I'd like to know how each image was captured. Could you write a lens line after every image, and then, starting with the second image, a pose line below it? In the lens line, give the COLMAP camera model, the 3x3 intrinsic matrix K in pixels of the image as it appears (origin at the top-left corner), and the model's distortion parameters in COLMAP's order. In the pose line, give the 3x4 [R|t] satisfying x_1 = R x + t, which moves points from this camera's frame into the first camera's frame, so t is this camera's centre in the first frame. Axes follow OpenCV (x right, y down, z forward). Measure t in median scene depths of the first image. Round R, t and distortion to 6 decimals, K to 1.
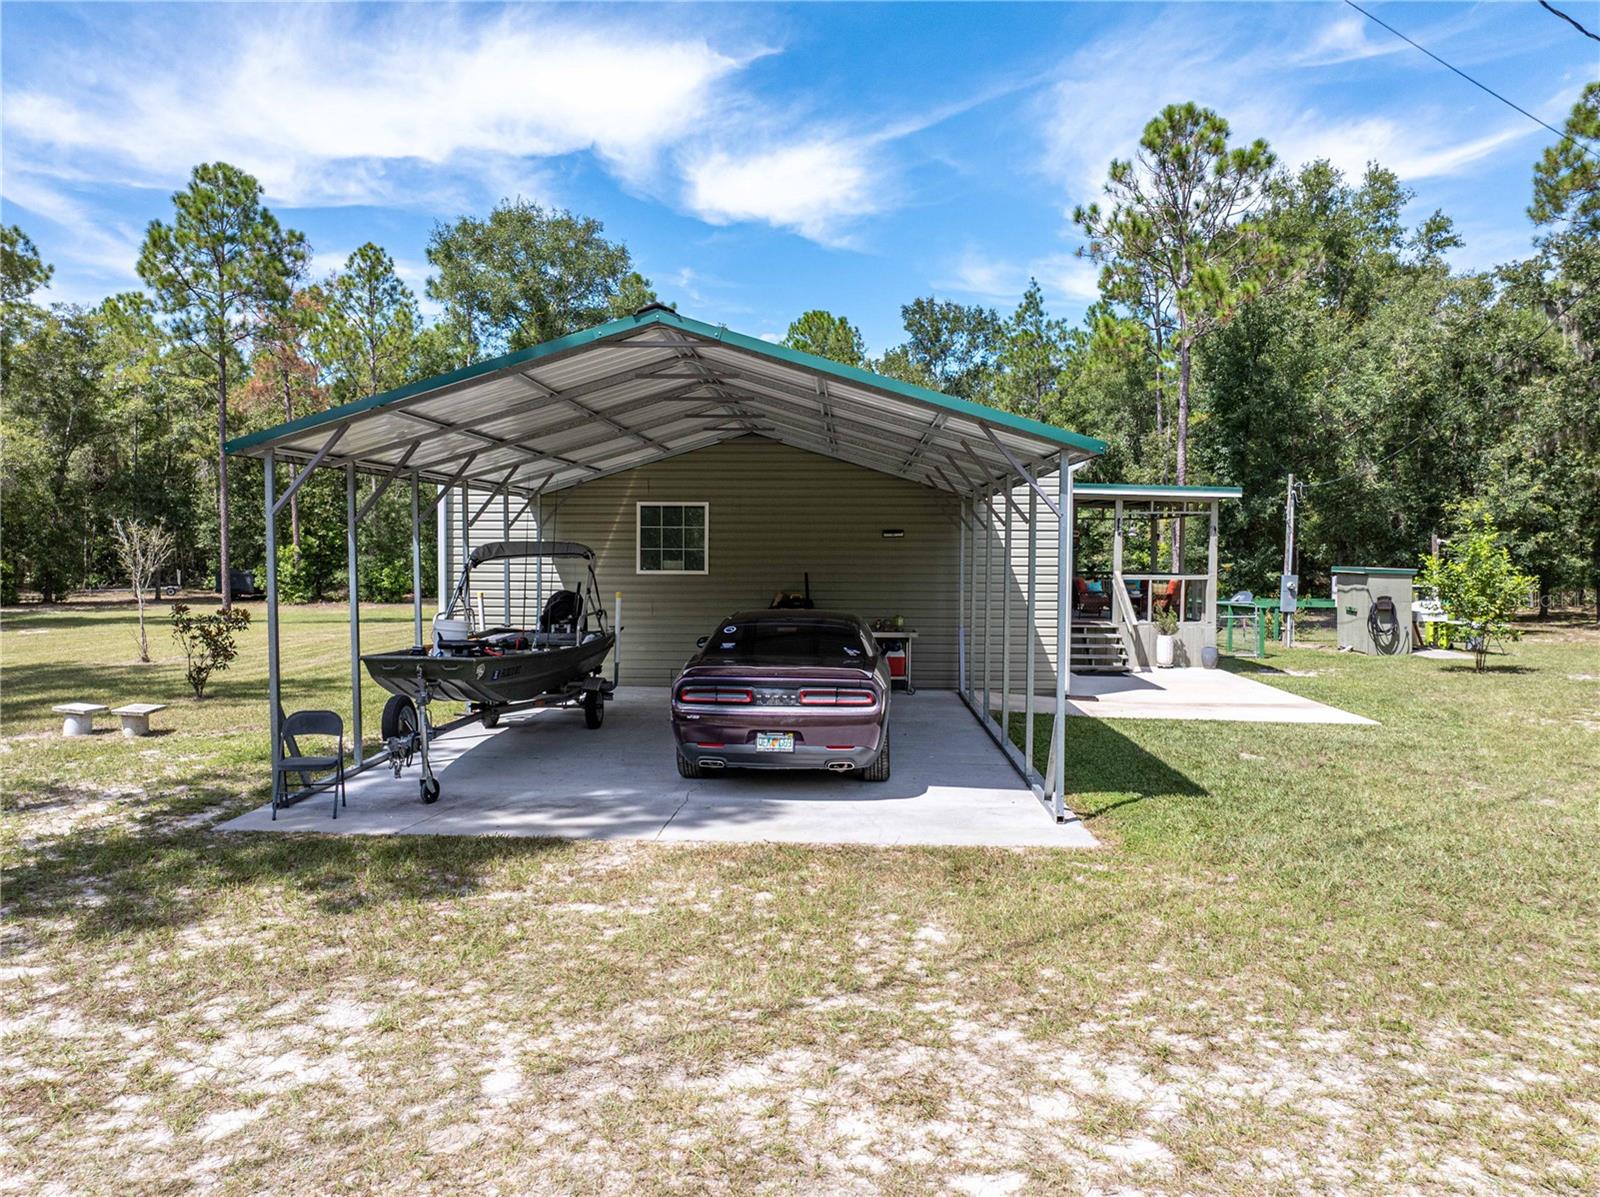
lens RADIAL K [[1128.4, 0, 803.0], [0, 1128.4, 595.5], [0, 0, 1]] dist [-0.056089, 0.032356]
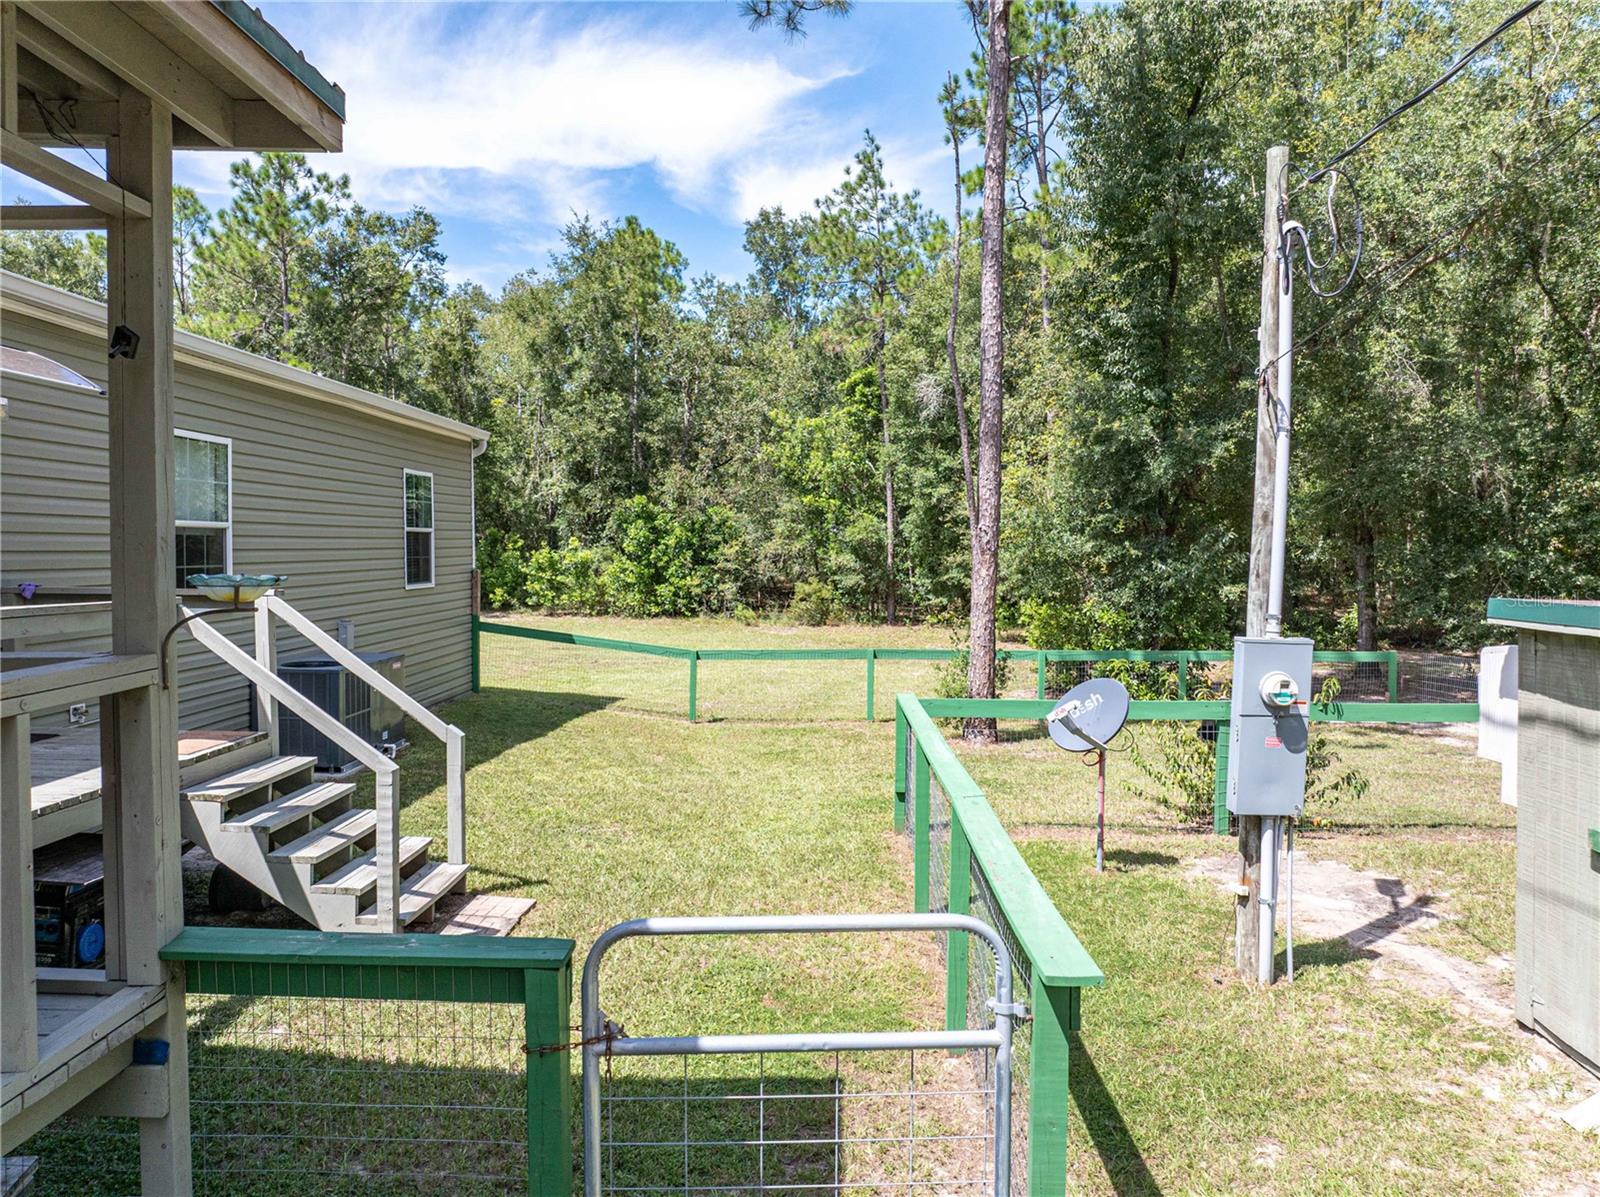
lens RADIAL K [[1128.4, 0, 797.3], [0, 1128.4, 584.7], [0, 0, 1]] dist [-0.056089, 0.032356]
pose [[0.999801, 0.004219, 0.019484, 0.242534], [-0.004024, 0.999941, -0.010056, -0.017747], [-0.019525, 0.009976, 0.999760, 0.563311]]
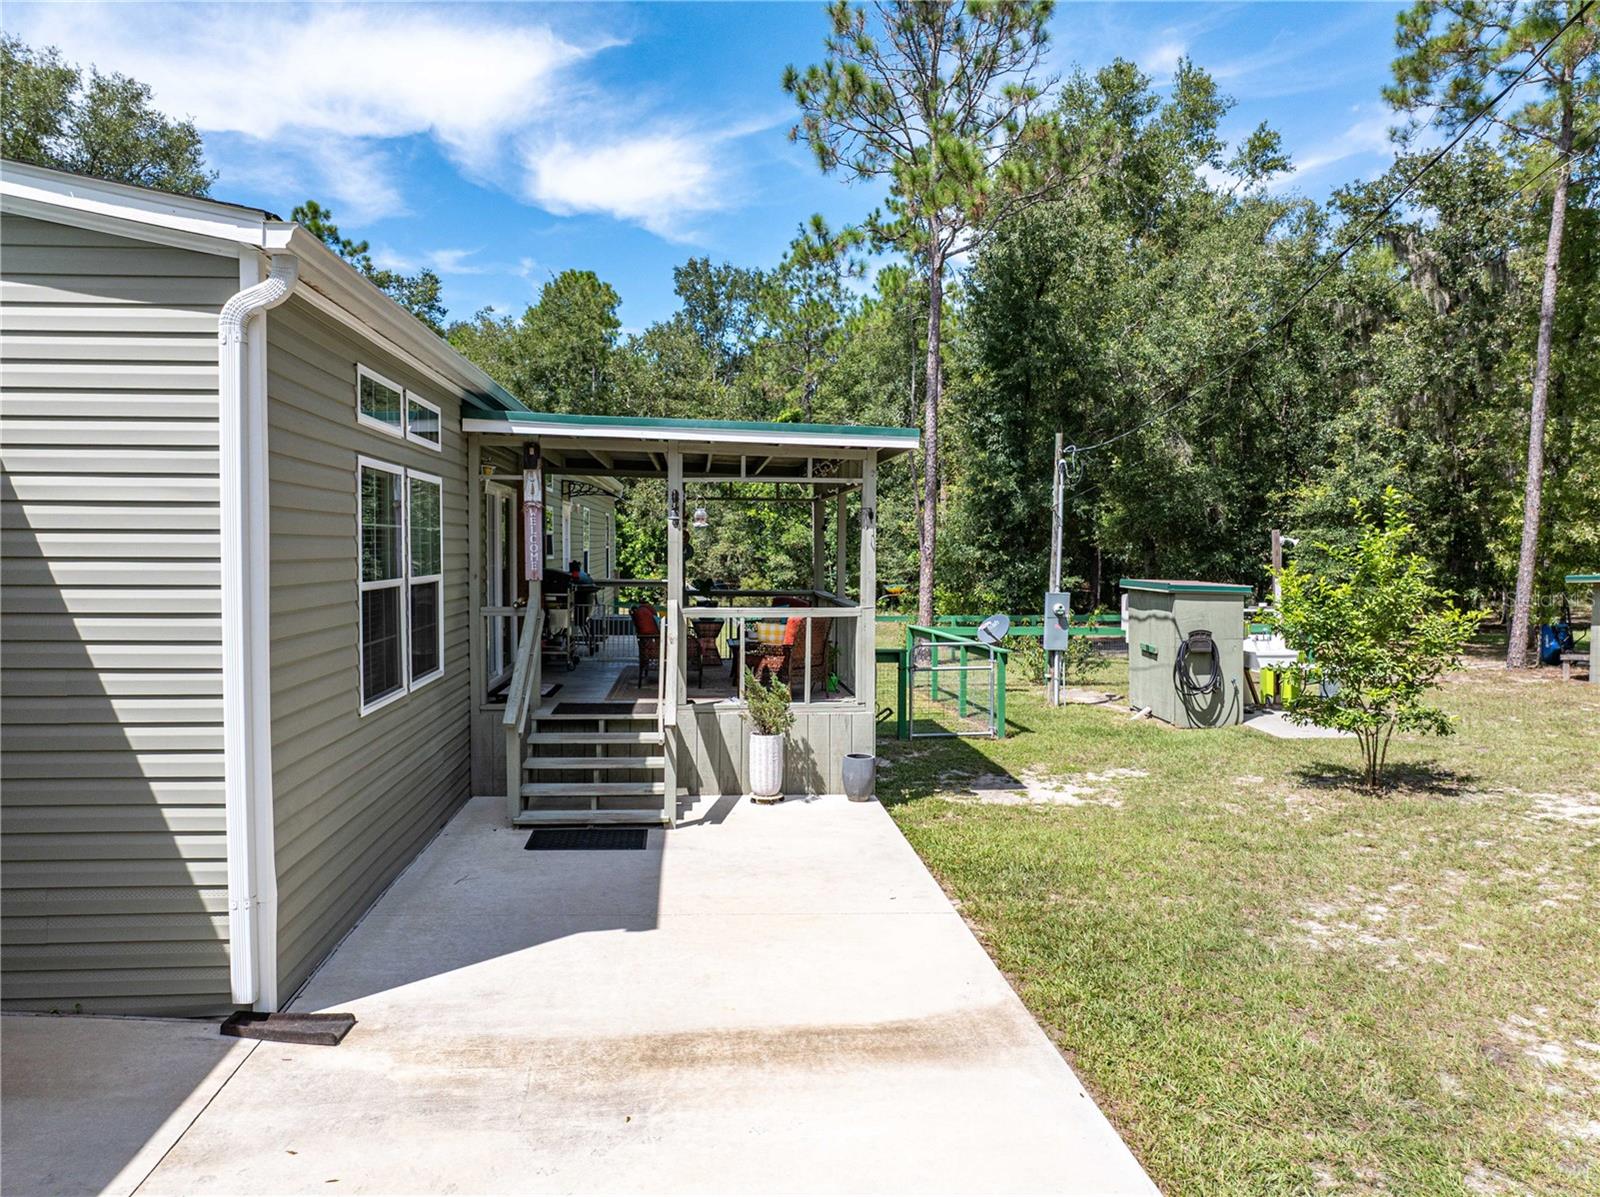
lens RADIAL K [[1128.4, 0, 800.6], [0, 1128.4, 593.0], [0, 0, 1]] dist [-0.056089, 0.032356]
pose [[0.990414, -0.002181, 0.138115, 0.143200], [0.002026, 0.999997, 0.001265, -0.013437], [-0.138117, -0.000973, 0.990415, 0.273959]]
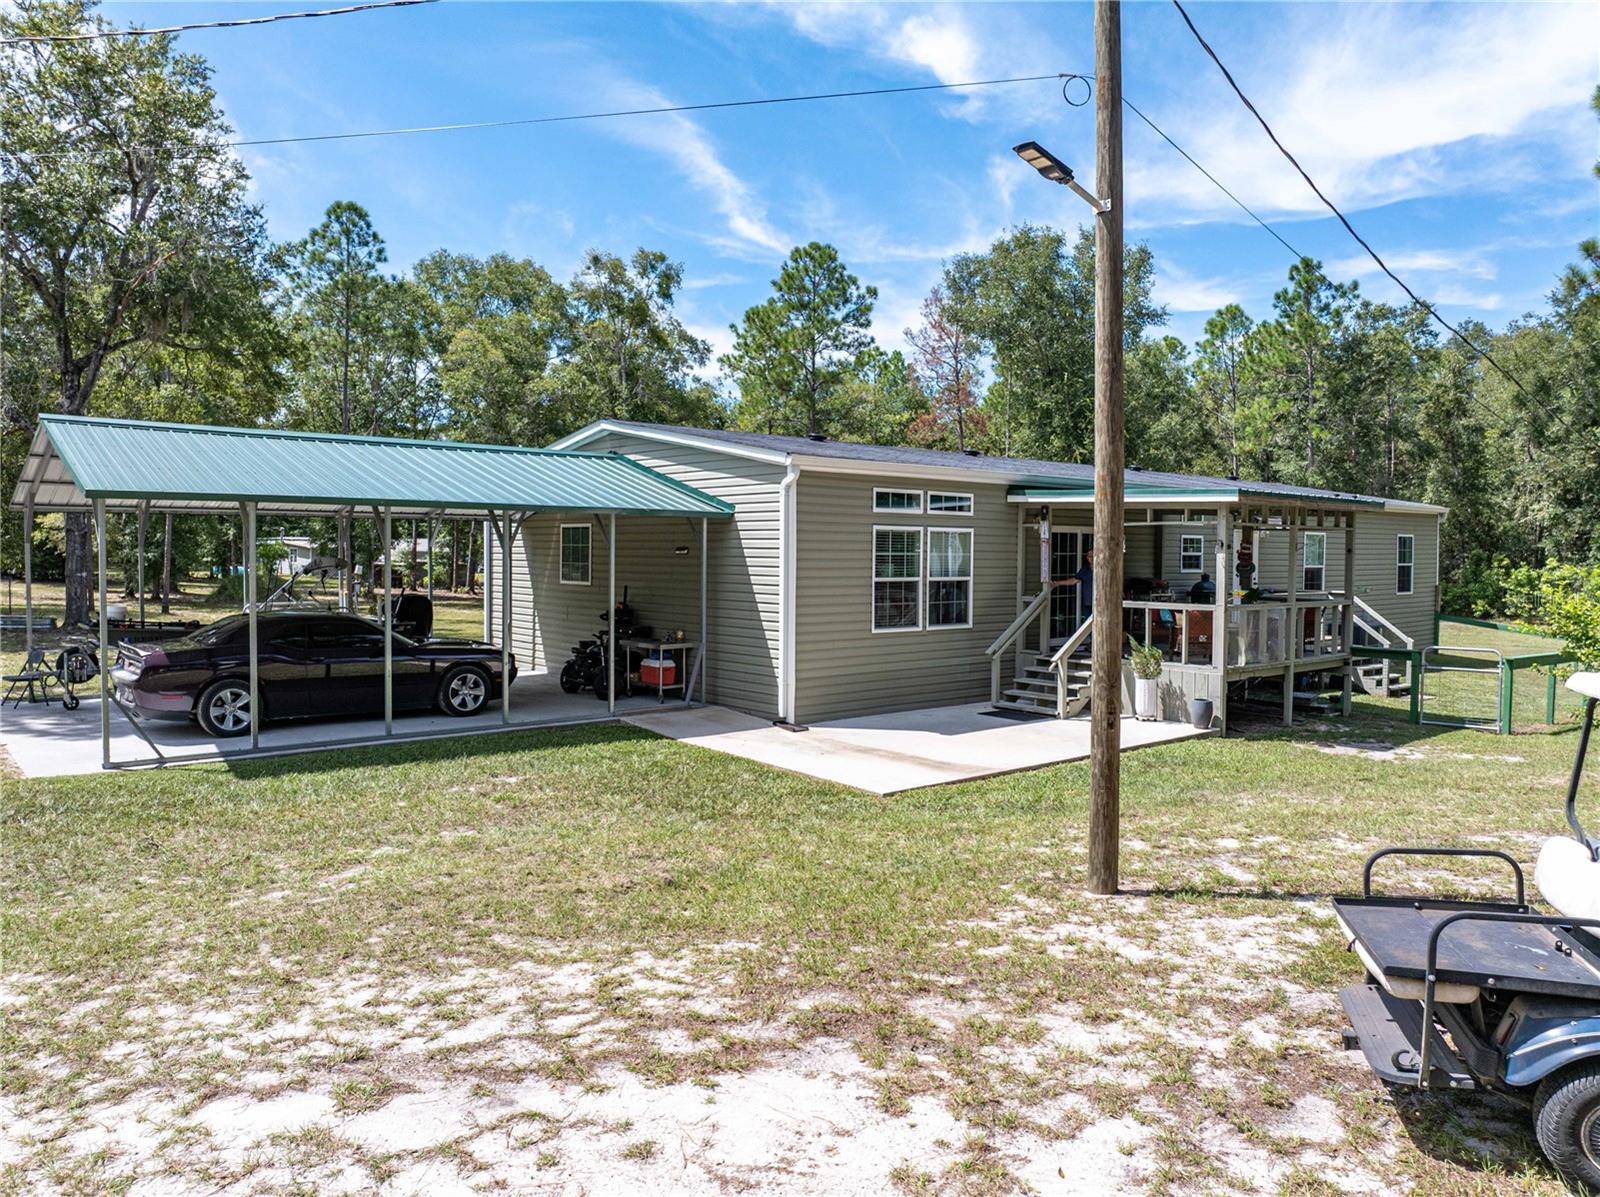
lens RADIAL K [[1128.4, 0, 797.7], [0, 1128.4, 590.0], [0, 0, 1]] dist [-0.056089, 0.032356]
pose [[0.686227, 0.029112, -0.726804, 0.382258], [-0.037261, 0.999294, 0.004846, -0.011413], [0.726432, 0.023756, 0.686827, 0.146675]]
